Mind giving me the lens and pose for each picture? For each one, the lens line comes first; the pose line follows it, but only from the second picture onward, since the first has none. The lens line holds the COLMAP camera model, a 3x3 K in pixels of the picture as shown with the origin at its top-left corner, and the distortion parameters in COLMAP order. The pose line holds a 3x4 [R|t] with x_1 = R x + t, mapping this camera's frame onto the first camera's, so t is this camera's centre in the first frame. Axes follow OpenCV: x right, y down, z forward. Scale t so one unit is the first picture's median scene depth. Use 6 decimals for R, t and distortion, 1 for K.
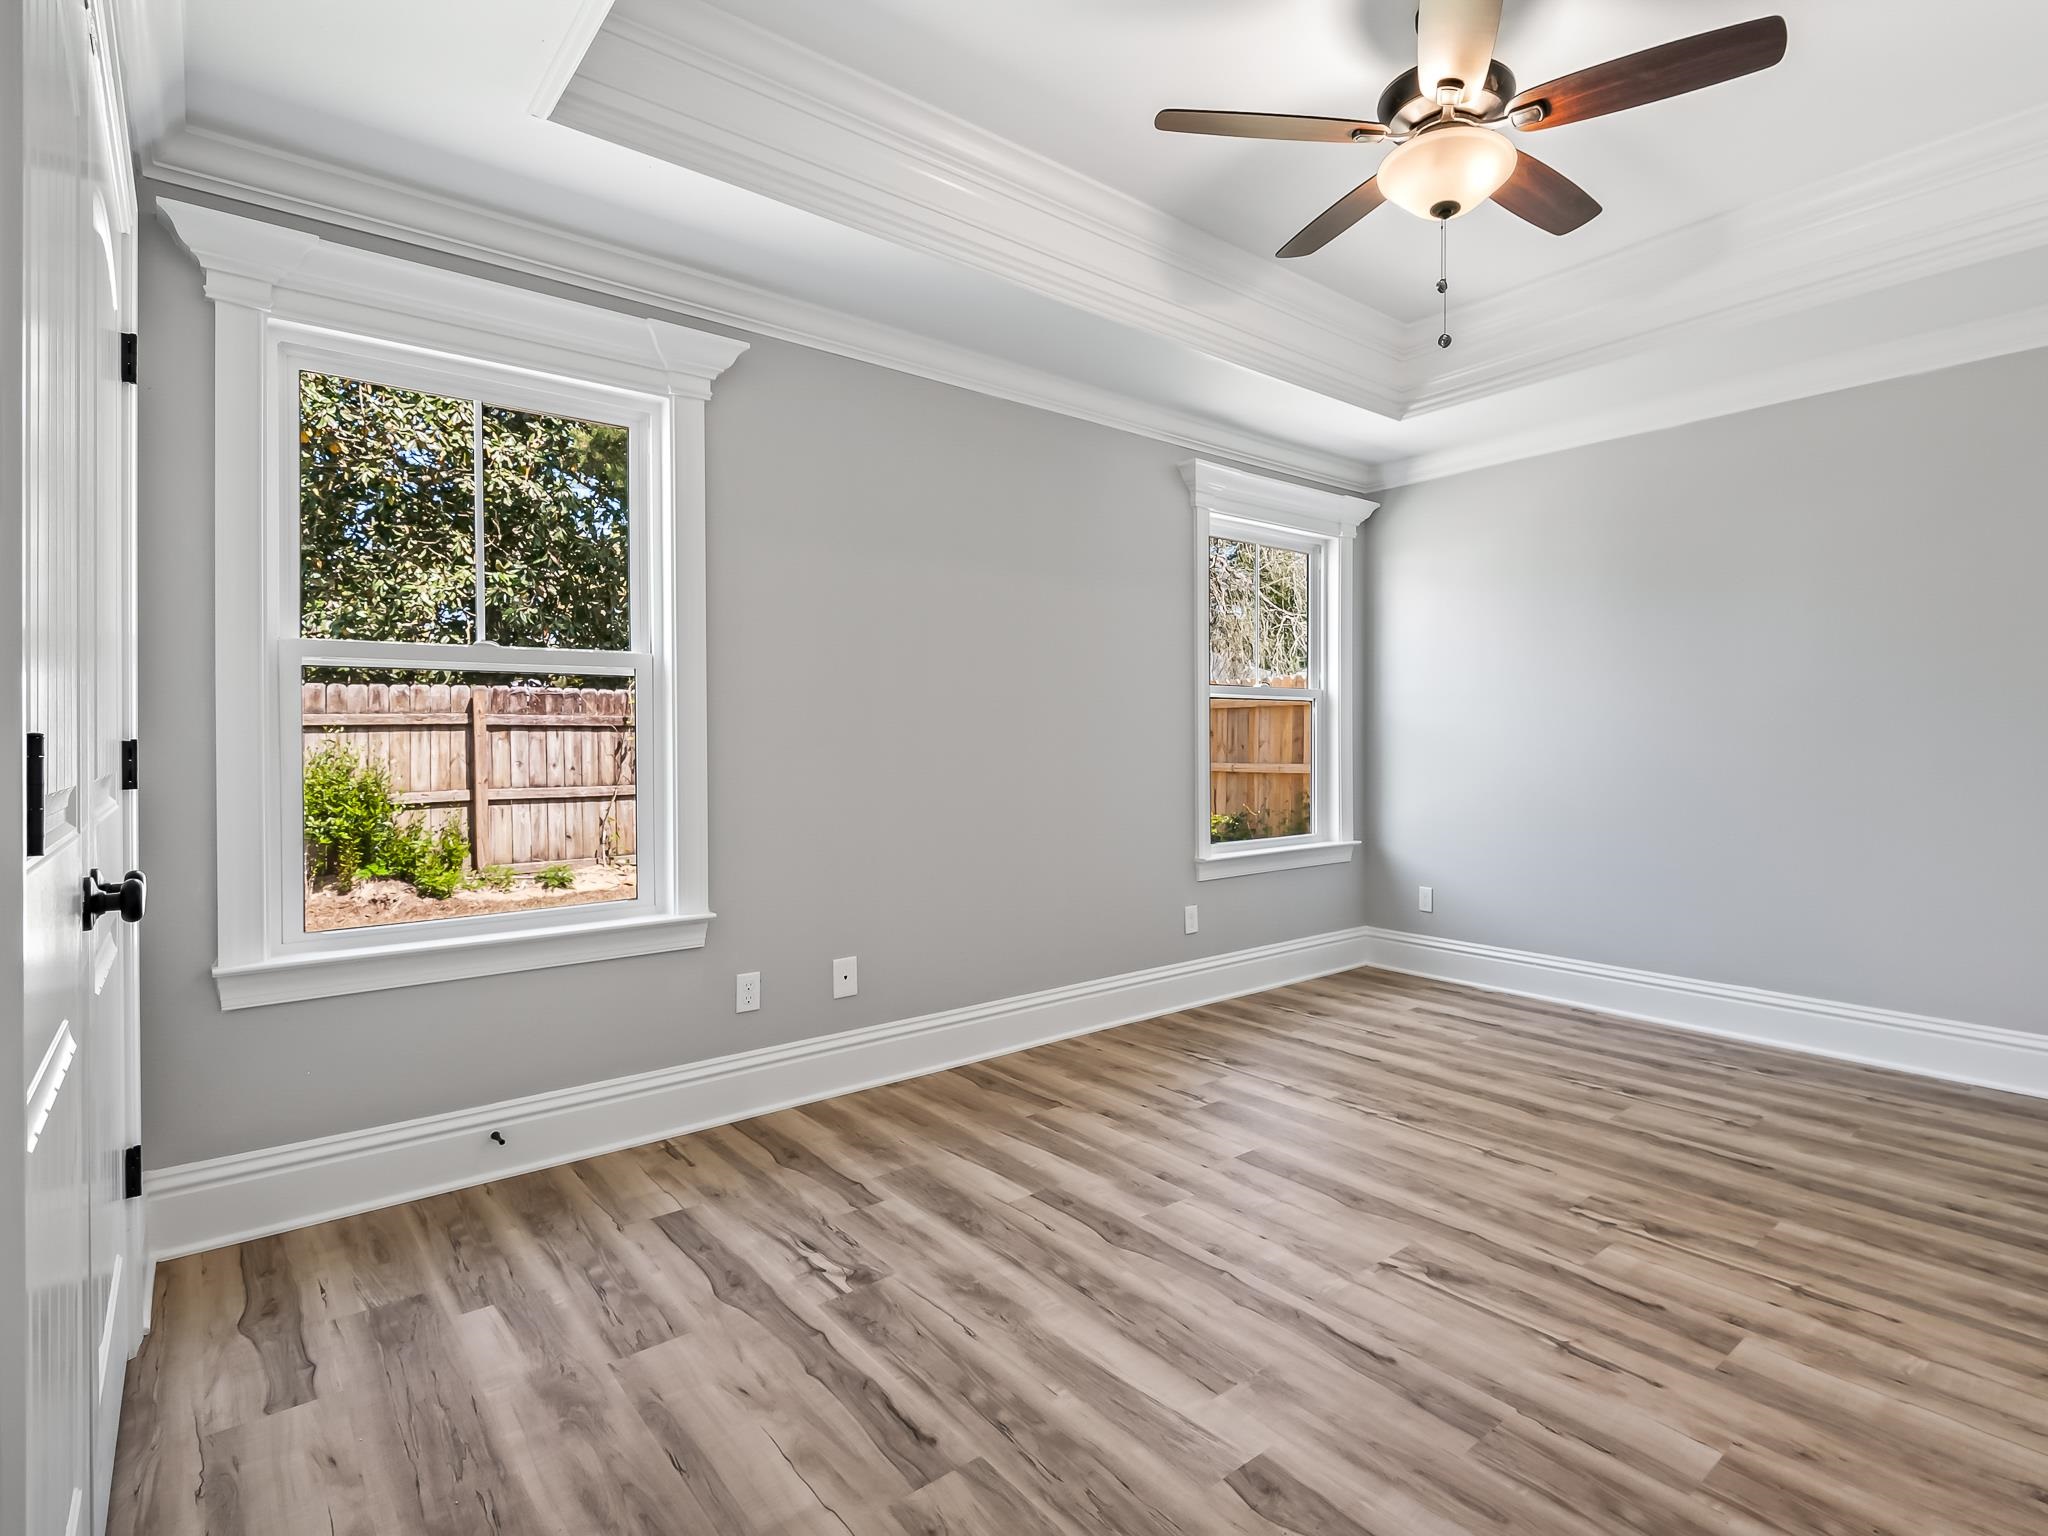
lens RADIAL K [[1016.4, 0, 1157.3], [0, 1016.4, 759.1], [0, 0, 1]] dist [0.030609, -0.019164]
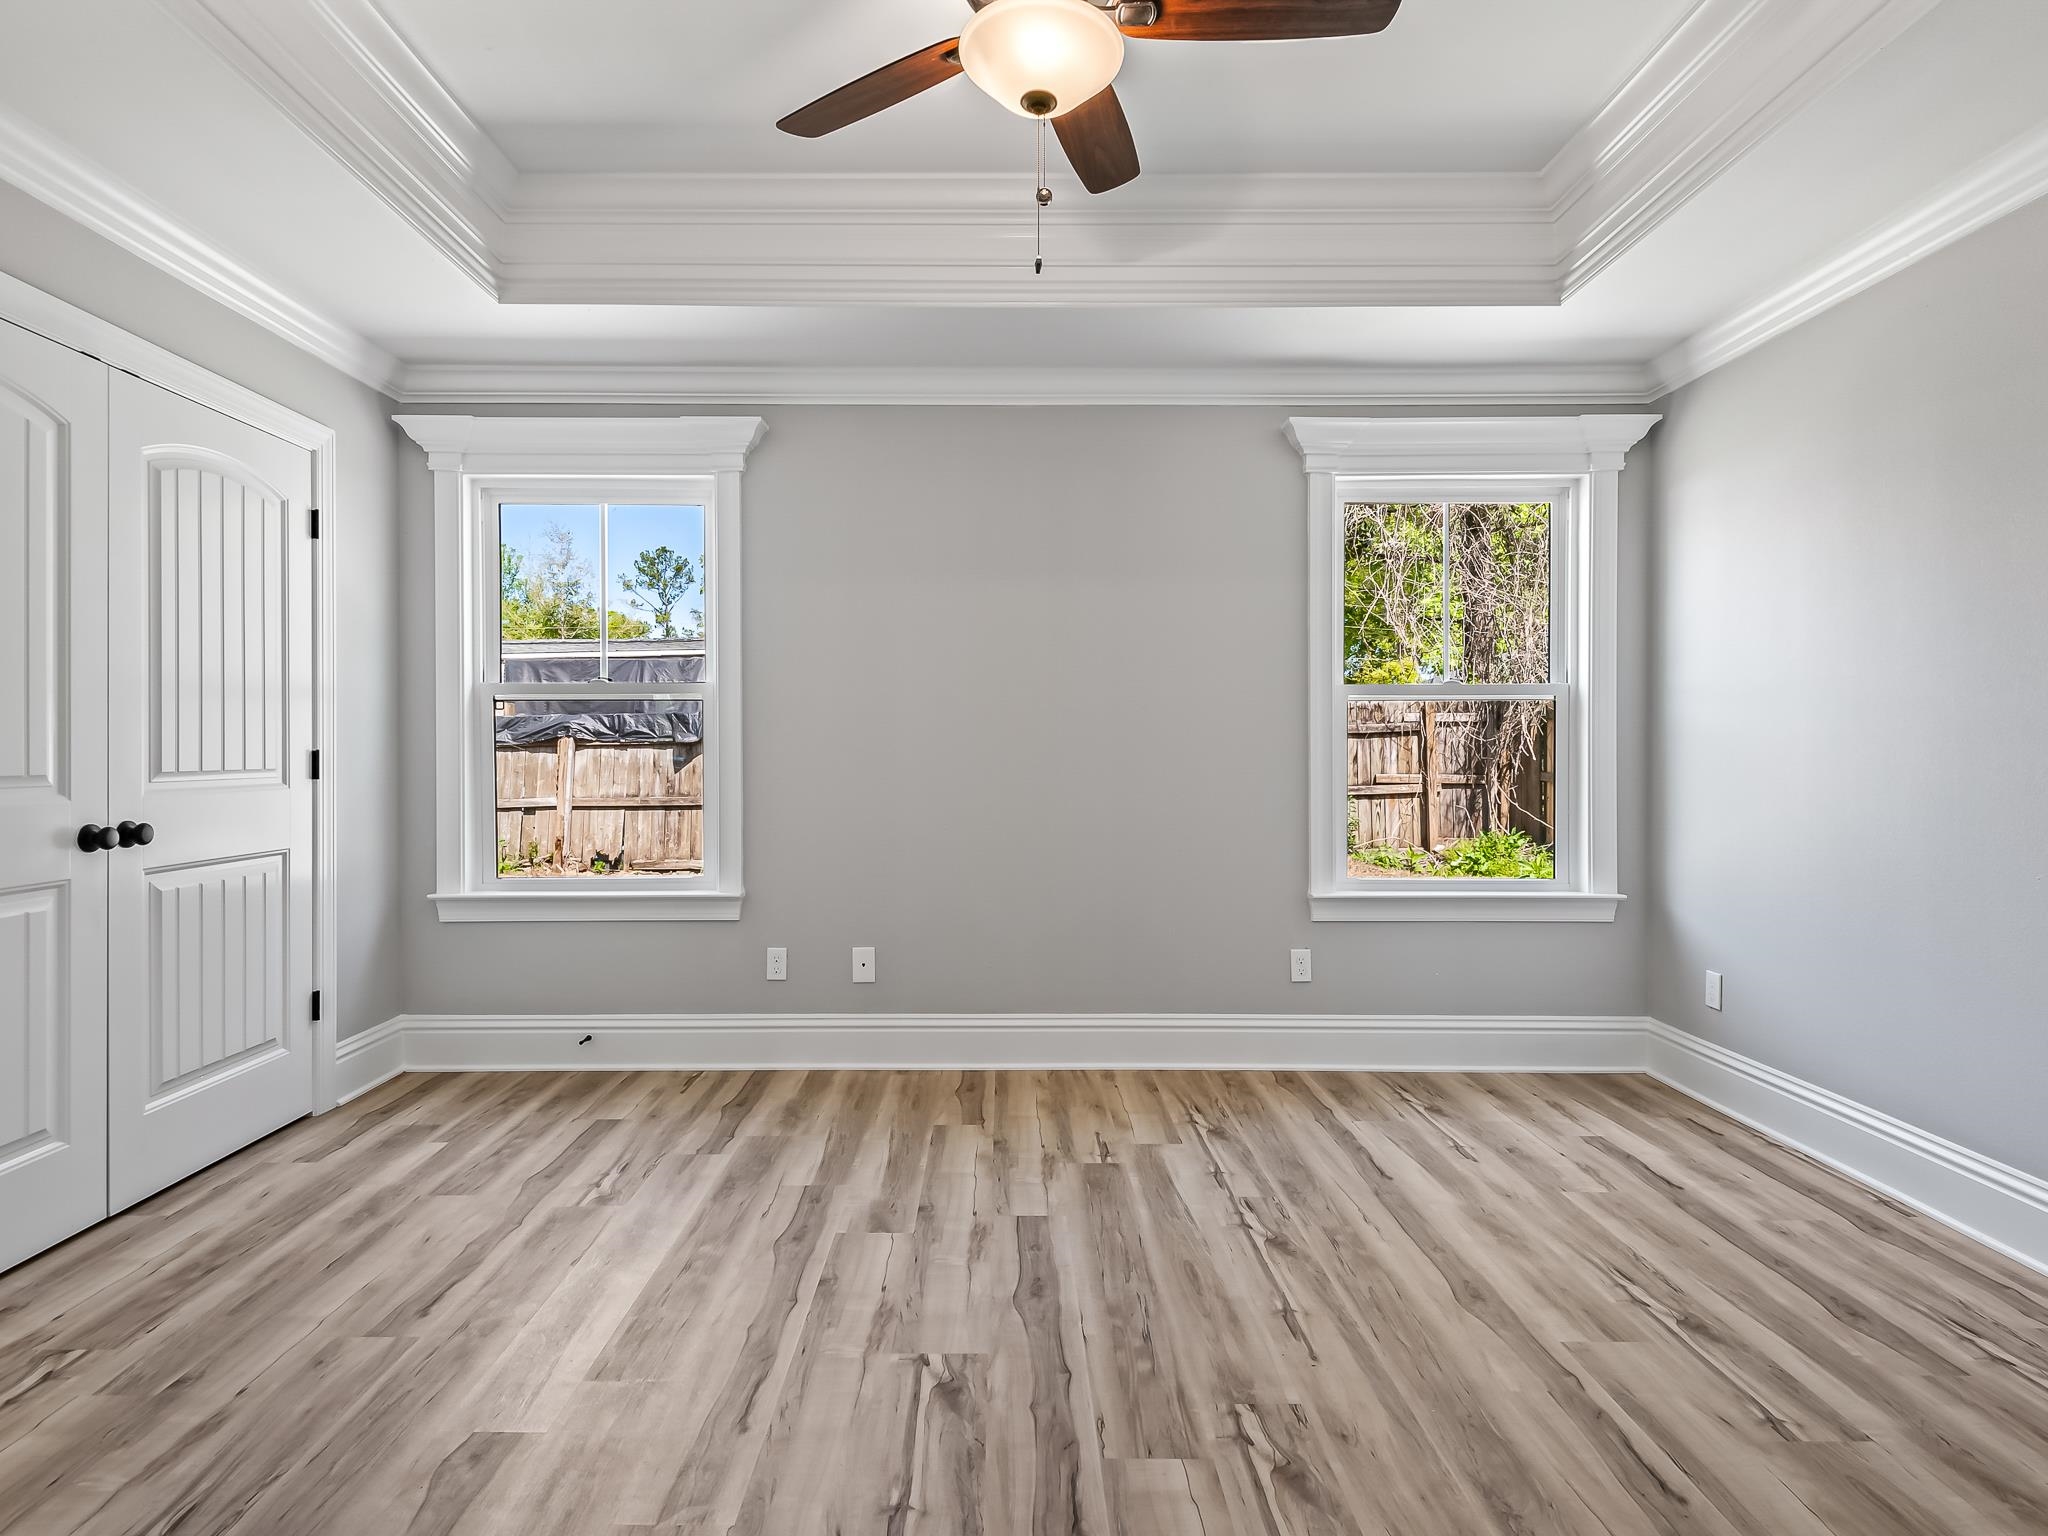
lens RADIAL K [[1063.1, 0, 1029.4], [0, 1063.1, 768.4], [0, 0, 1]] dist [0.046413, -0.031835]
pose [[0.750543, 0.014826, -0.660655, 0.770958], [-0.015439, 0.999869, 0.004898, -0.010345], [0.660641, 0.006524, 0.750674, 0.323828]]
